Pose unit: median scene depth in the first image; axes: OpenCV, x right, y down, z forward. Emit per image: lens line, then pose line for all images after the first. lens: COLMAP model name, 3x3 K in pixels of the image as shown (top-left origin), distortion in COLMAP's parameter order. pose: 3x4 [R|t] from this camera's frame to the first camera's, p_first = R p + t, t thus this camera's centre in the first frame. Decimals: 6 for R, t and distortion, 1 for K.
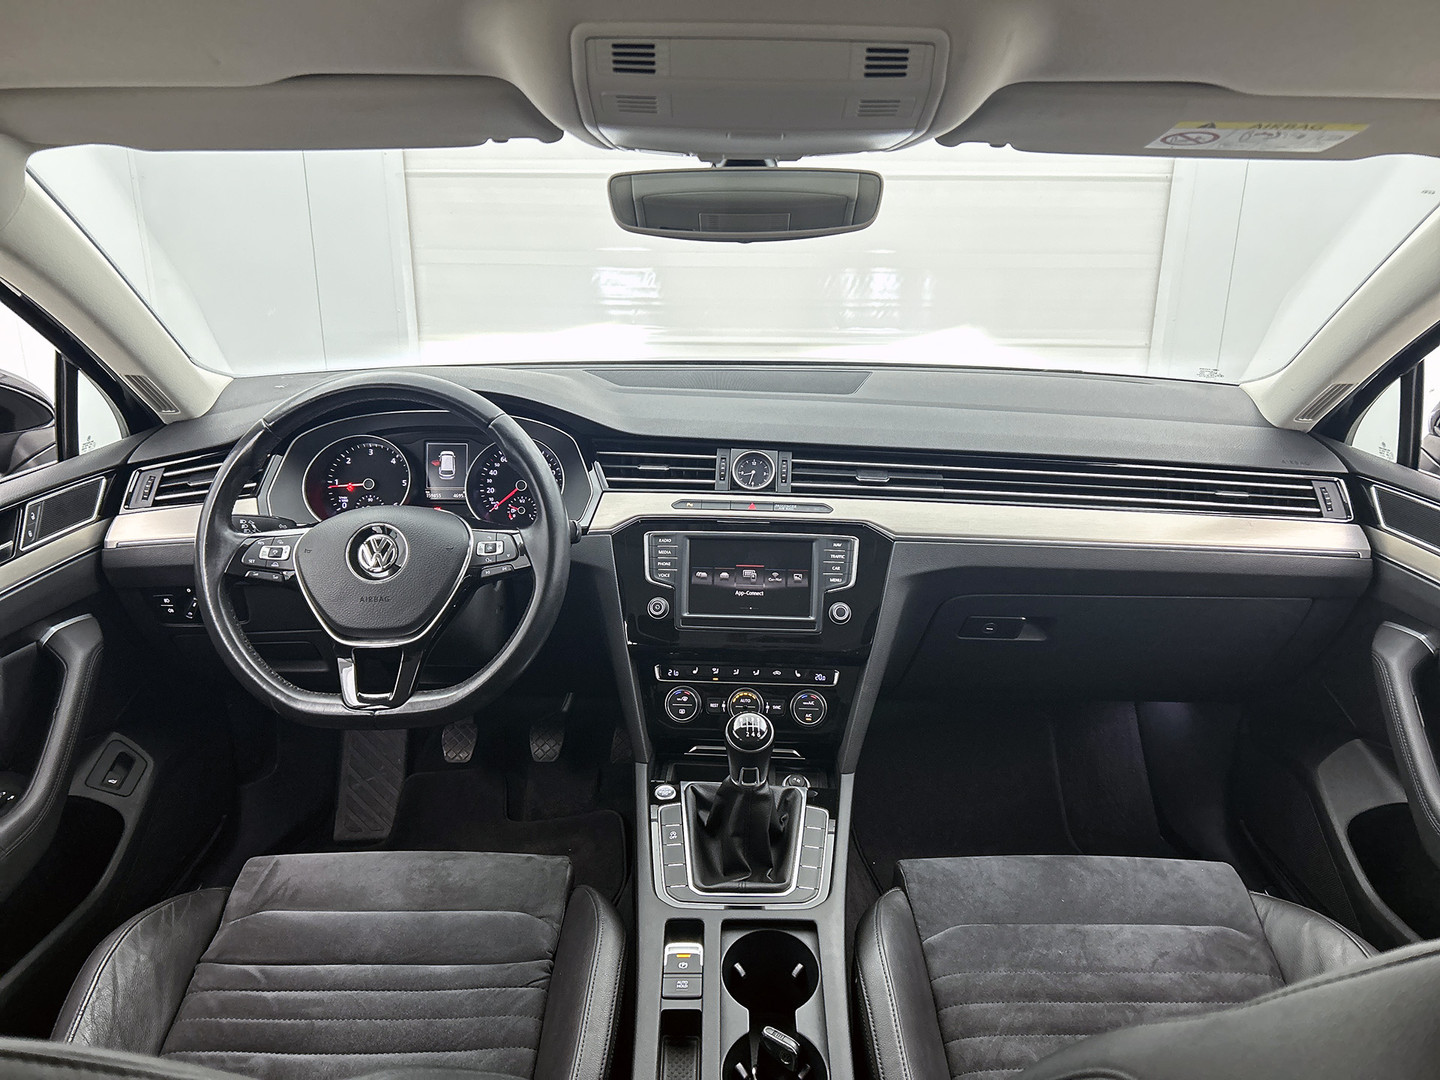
lens RADIAL K [[996.9, 0, 729.8], [0, 996.9, 517.0], [0, 0, 1]] dist [0.008773, -0.006686]
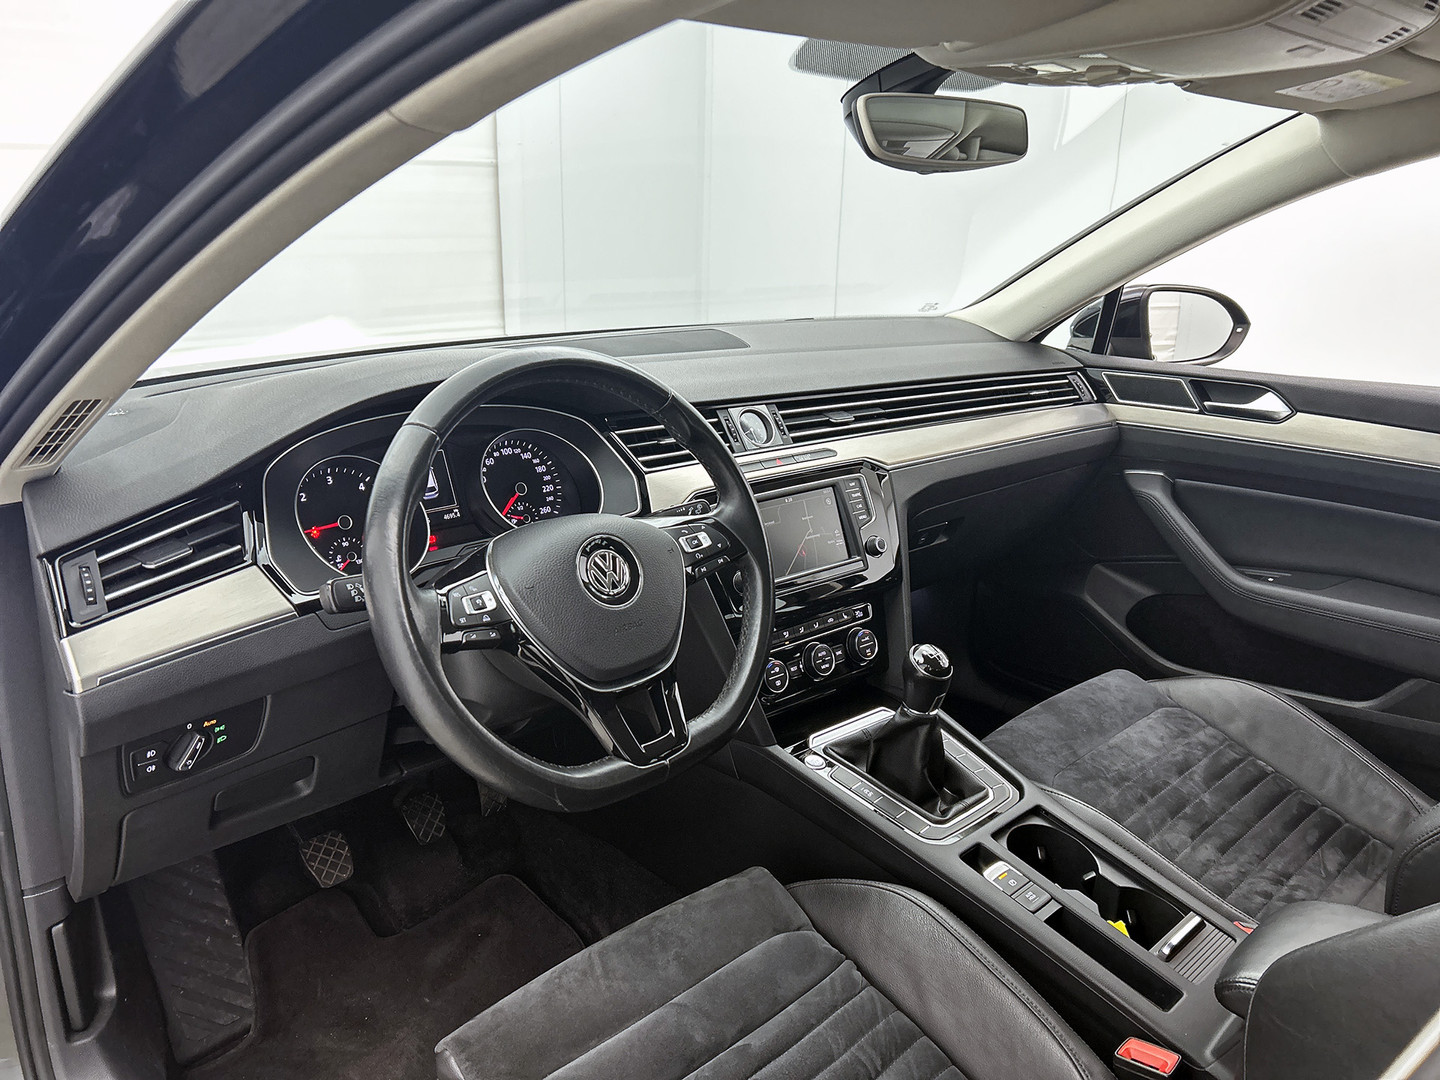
lens RADIAL K [[996.9, 0, 718.4], [0, 996.9, 537.2], [0, 0, 1]] dist [0.008773, -0.006686]
pose [[0.764648, -0.208183, 0.609896, -0.643503], [0.192624, 0.976953, 0.091977, -0.040163], [-0.614988, 0.047151, 0.787126, 0.278290]]
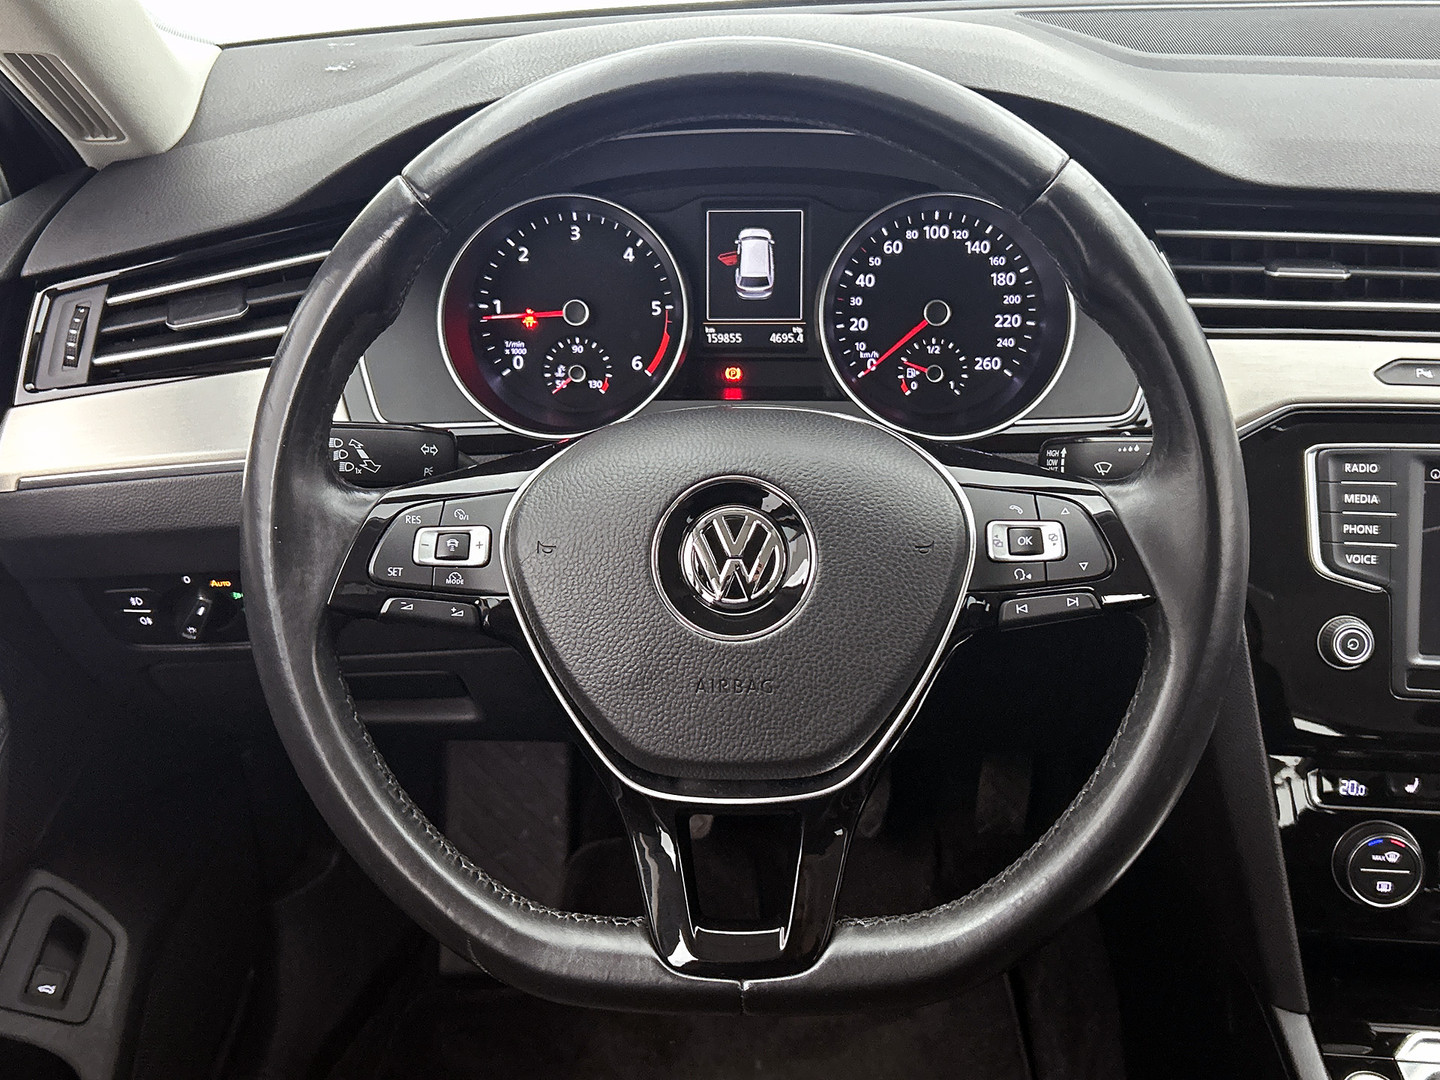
lens RADIAL K [[1553.2, 0, 722.8], [0, 1553.2, 537.8], [0, 0, 1]] dist [0.093788, 0.000000]
pose [[0.996474, 0.008826, -0.083439, -0.263109], [0.007175, 0.981844, 0.189553, -0.068528], [0.083597, -0.189484, 0.978319, 0.373643]]
